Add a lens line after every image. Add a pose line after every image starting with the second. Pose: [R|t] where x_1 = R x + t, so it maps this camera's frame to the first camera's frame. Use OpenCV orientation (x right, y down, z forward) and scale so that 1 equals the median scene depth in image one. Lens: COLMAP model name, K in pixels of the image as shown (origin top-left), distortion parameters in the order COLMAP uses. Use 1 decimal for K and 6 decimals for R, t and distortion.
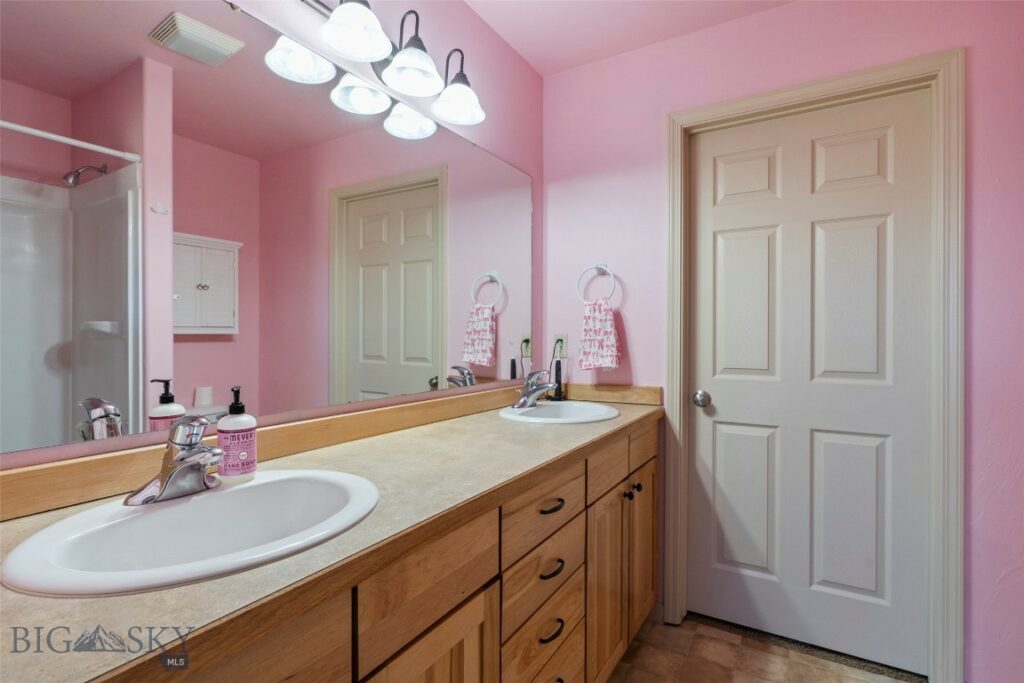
lens RADIAL K [[602.1, 0, 512.9], [0, 602.1, 337.4], [0, 0, 1]] dist [-0.007966, -0.001292]
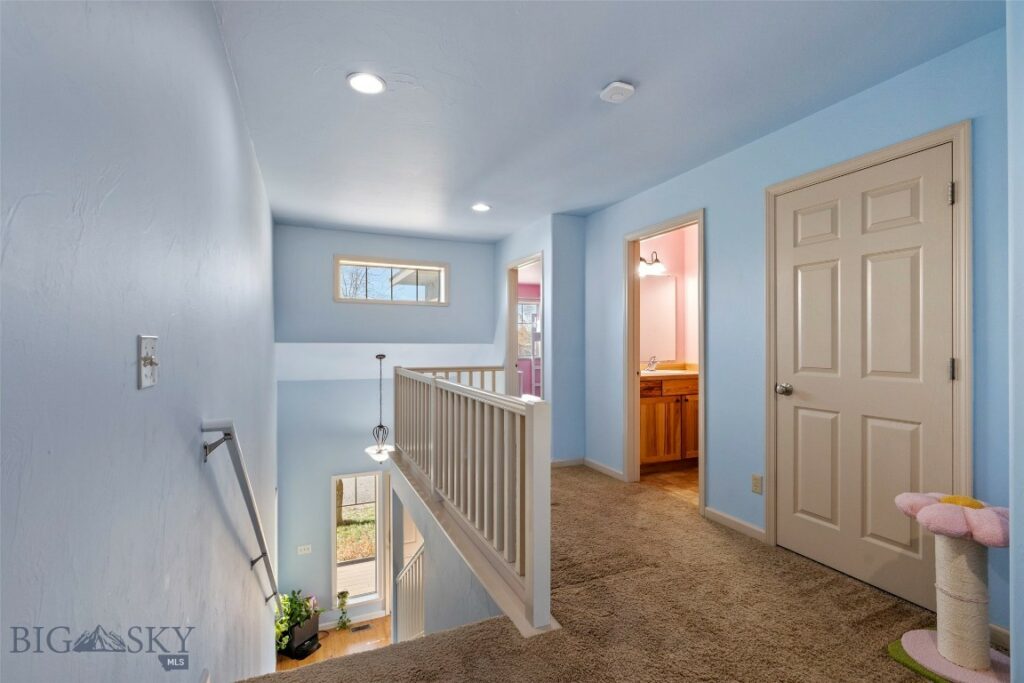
lens RADIAL K [[473.0, 0, 513.6], [0, 473.0, 342.0], [0, 0, 1]] dist [-0.009950, 0.003293]
pose [[0.868545, 0.001236, -0.495609, 0.368368], [-0.003182, 0.999990, -0.003083, 0.000193], [0.495601, 0.004255, 0.868540, -0.273012]]
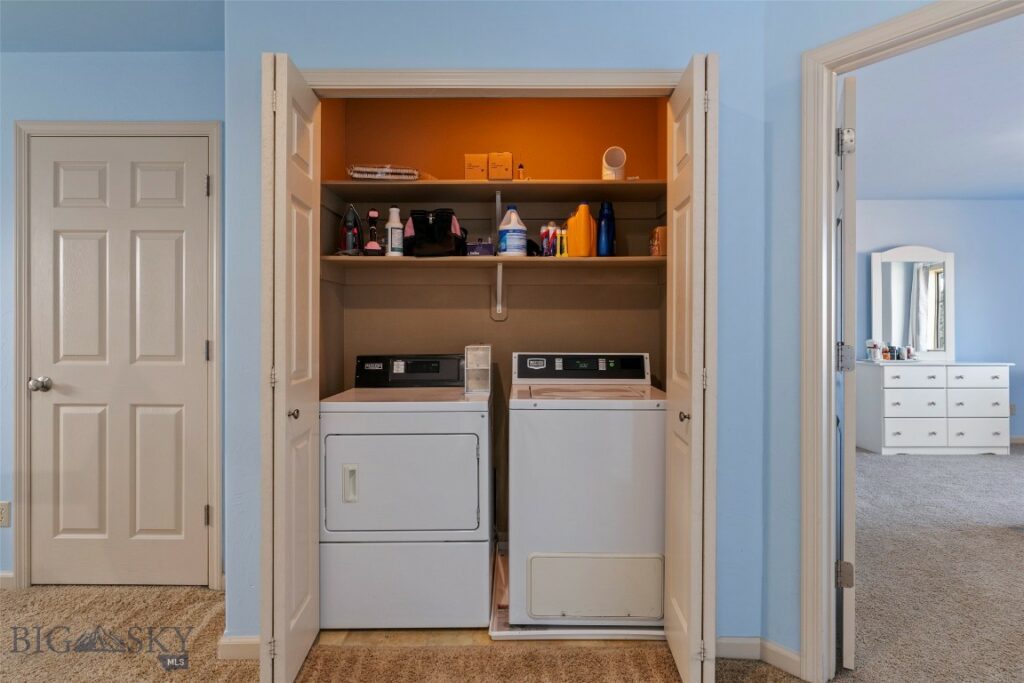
lens RADIAL K [[555.4, 0, 519.5], [0, 555.4, 328.3], [0, 0, 1]] dist [0.003379, 0.001166]
pose [[0.808482, 0.002465, 0.588516, 0.500085], [-0.002386, 0.999997, -0.000911, 0.001003], [-0.588516, -0.000668, 0.808485, -0.369507]]
